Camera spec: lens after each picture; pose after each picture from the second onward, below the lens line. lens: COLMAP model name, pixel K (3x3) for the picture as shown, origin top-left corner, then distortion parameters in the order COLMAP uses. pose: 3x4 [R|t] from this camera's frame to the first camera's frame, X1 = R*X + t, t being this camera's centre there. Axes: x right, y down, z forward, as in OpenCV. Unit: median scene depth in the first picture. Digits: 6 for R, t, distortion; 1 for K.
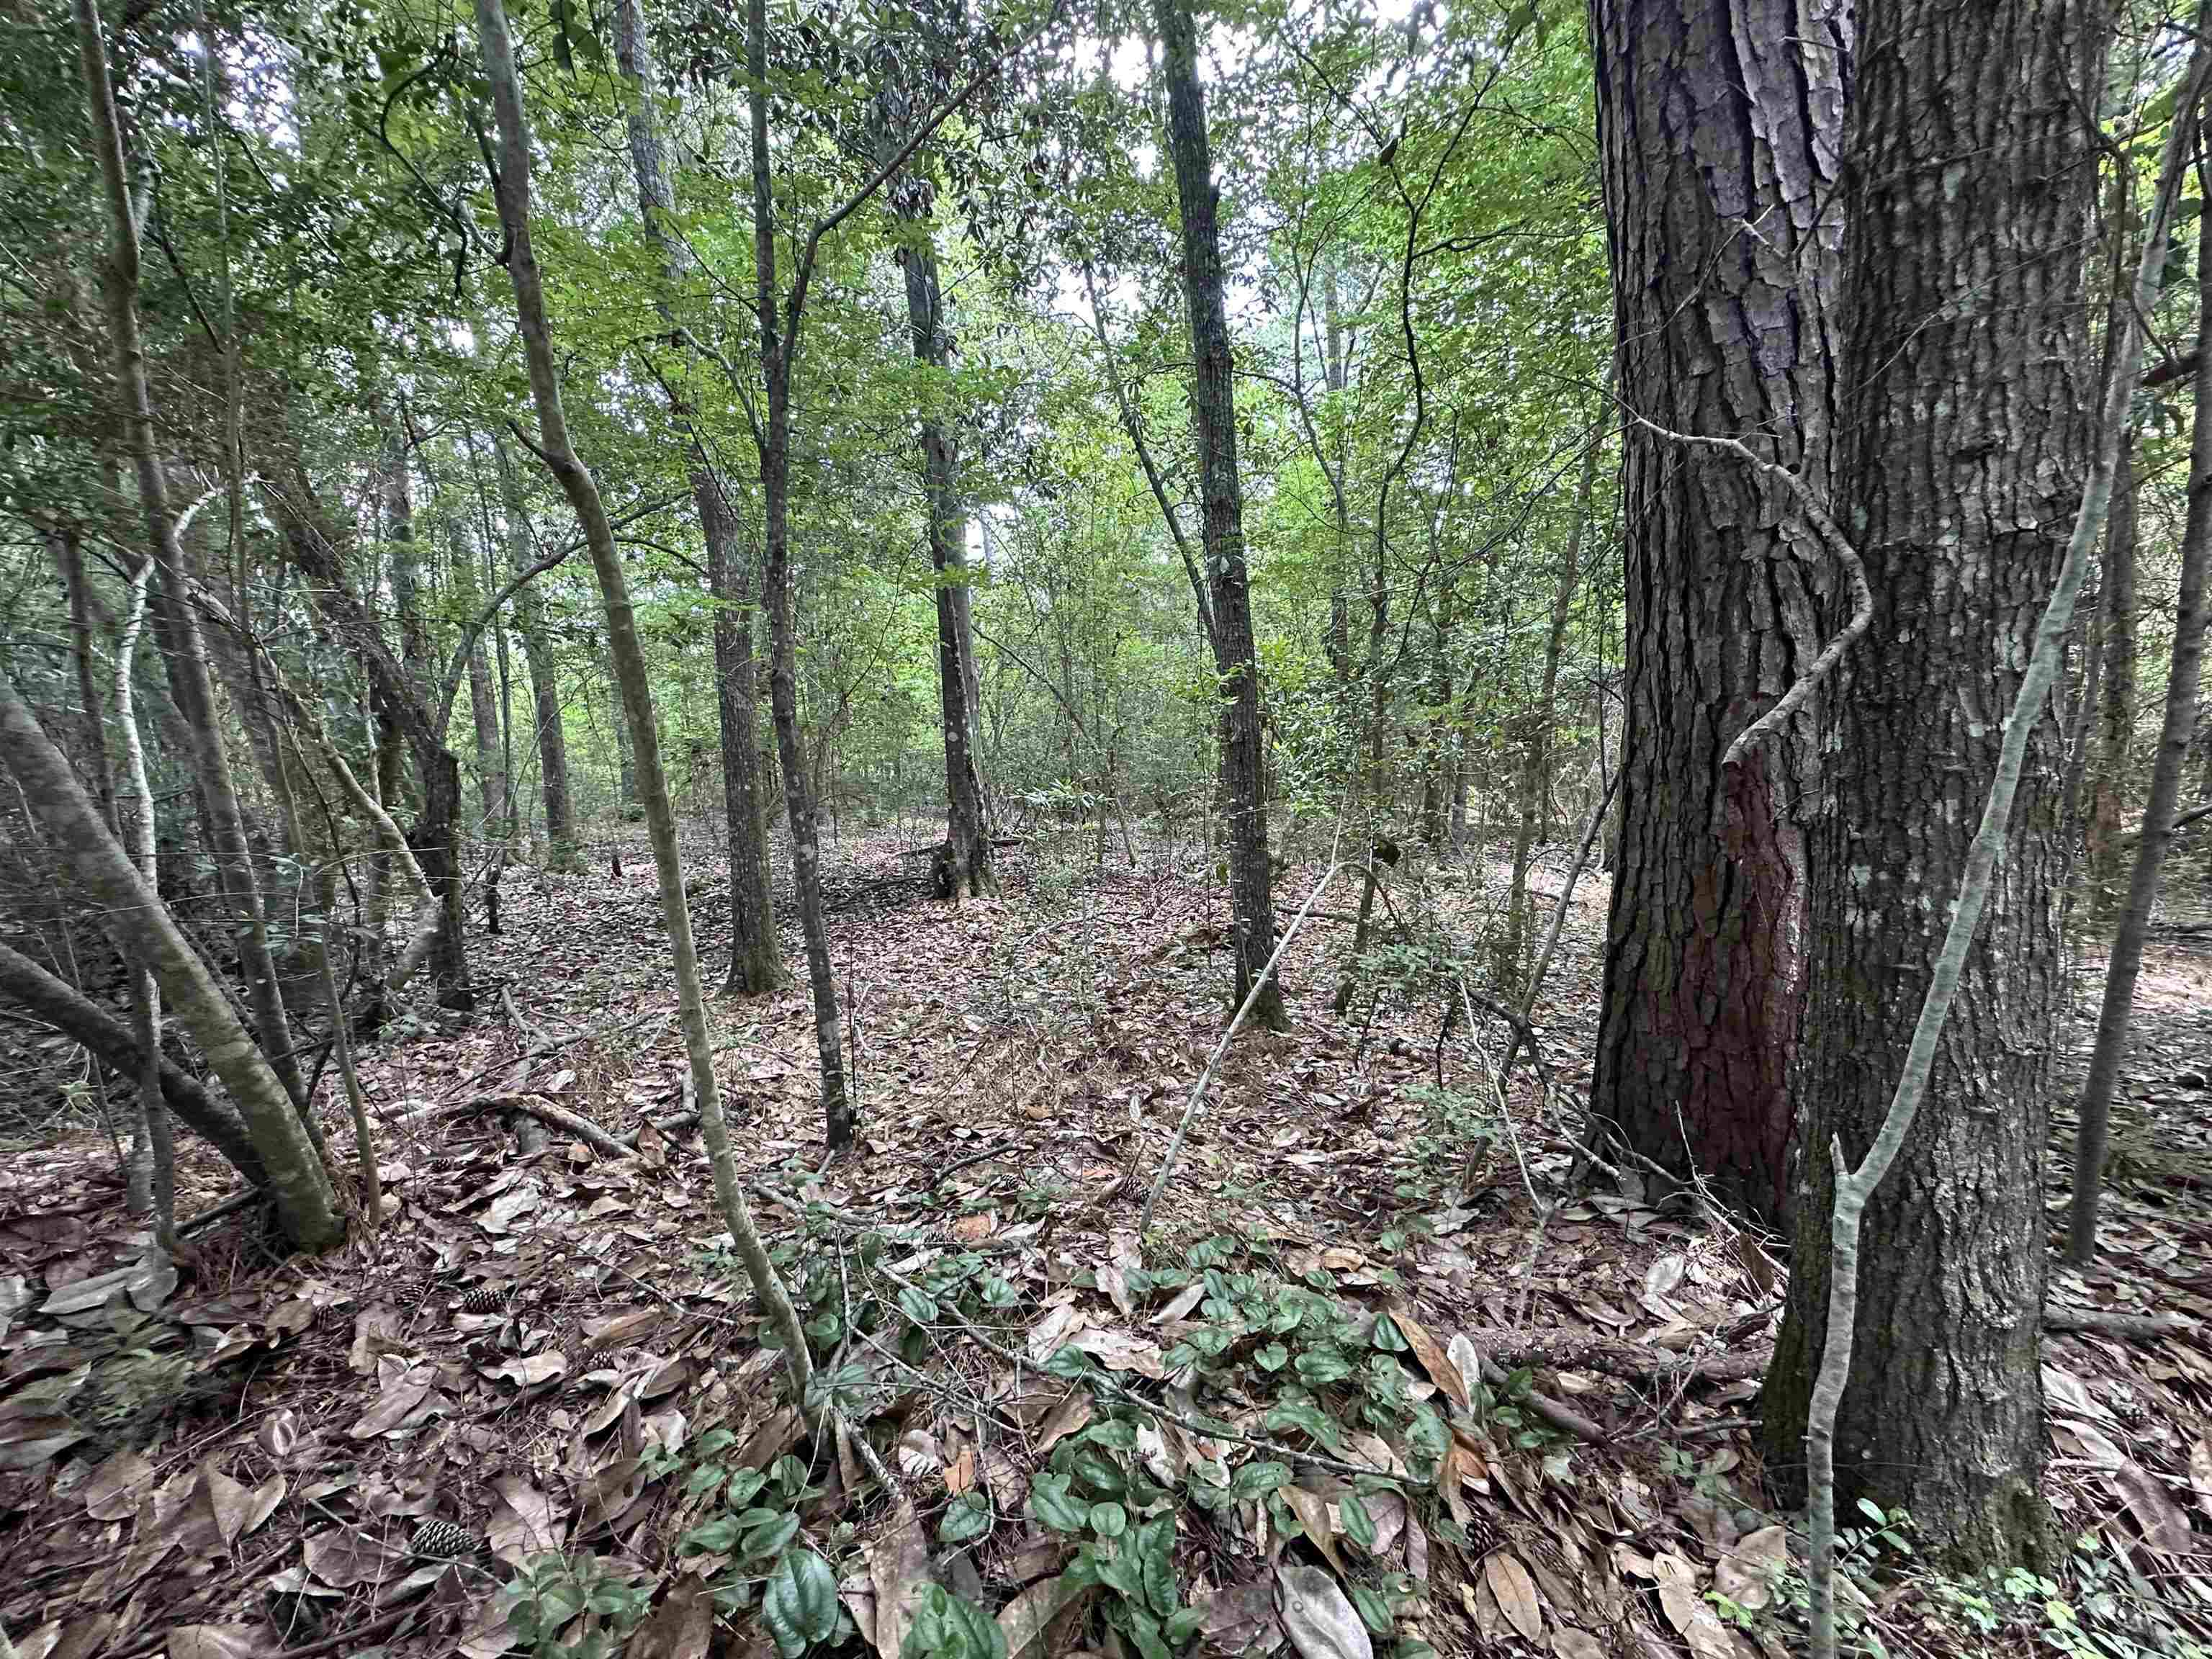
lens RADIAL K [[886.3, 0, 1106.0], [0, 886.3, 829.5], [0, 0, 1]] dist [-0.001699, -0.000138]
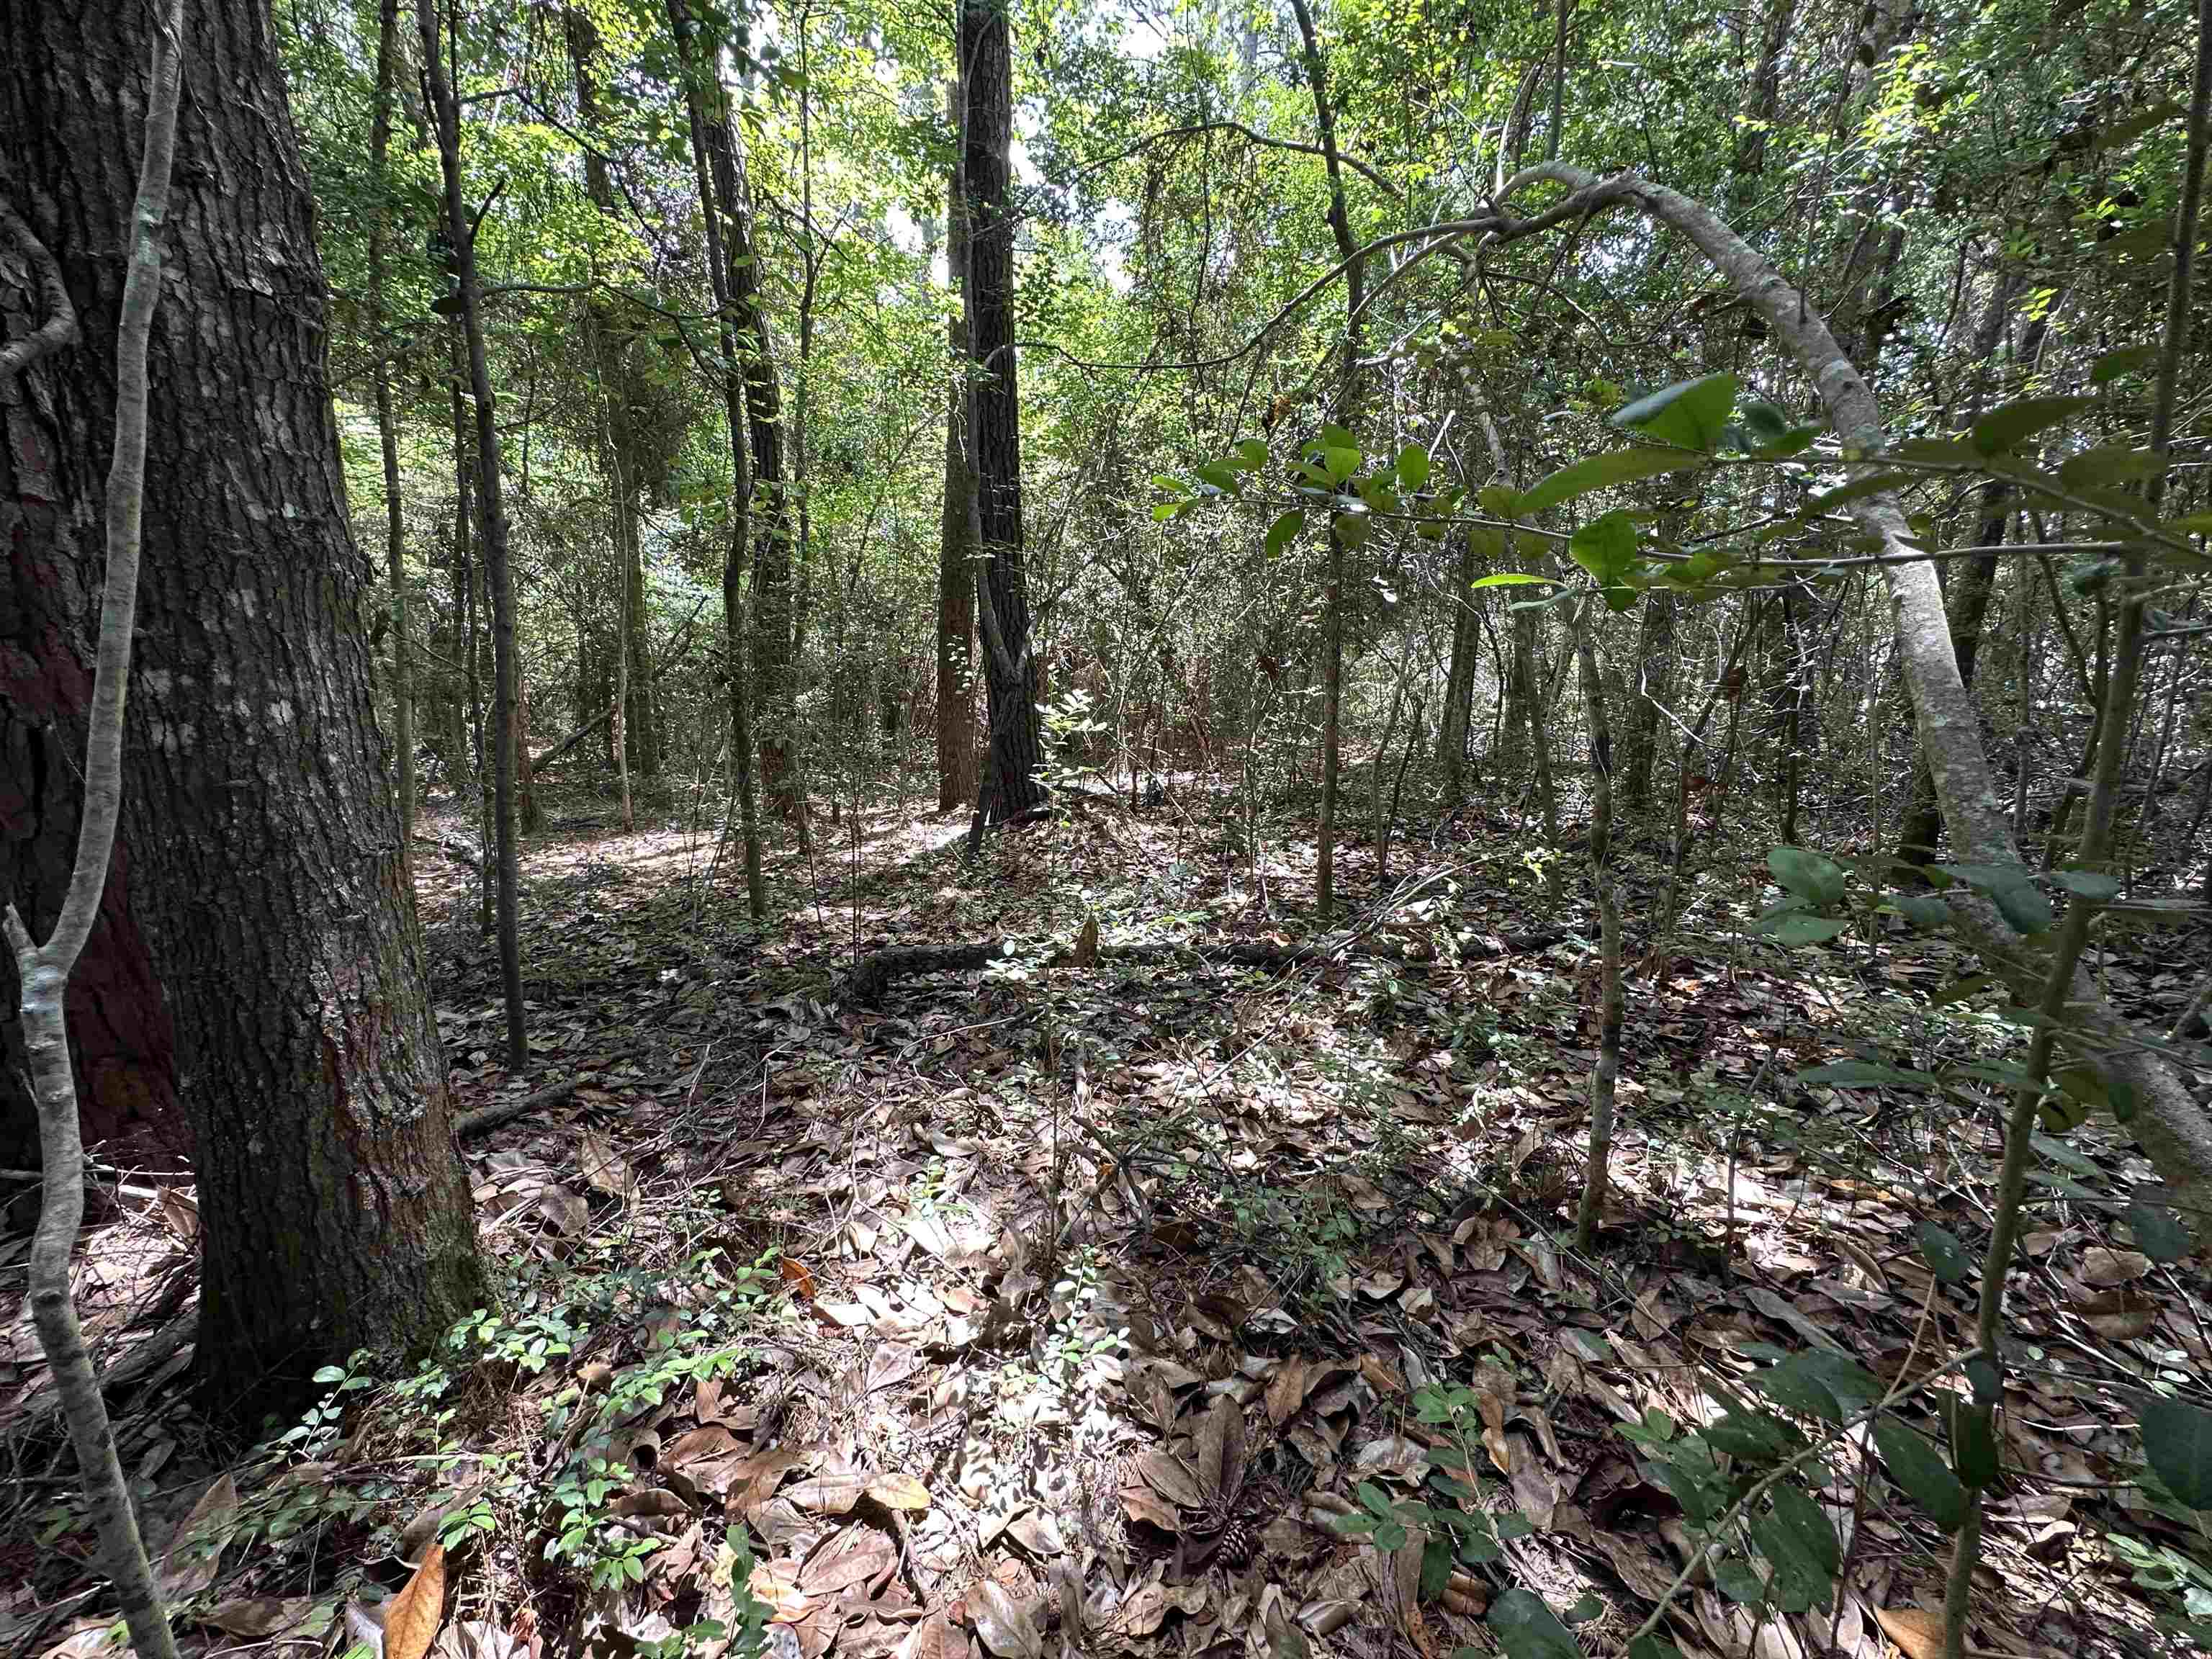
lens RADIAL K [[886.3, 0, 1106.0], [0, 886.3, 829.5], [0, 0, 1]] dist [-0.001699, -0.000138]
pose [[0.150212, -0.137635, 0.979027, 0.168280], [0.089605, 0.988082, 0.125159, 0.172050], [-0.984585, 0.068925, 0.160755, 0.008242]]
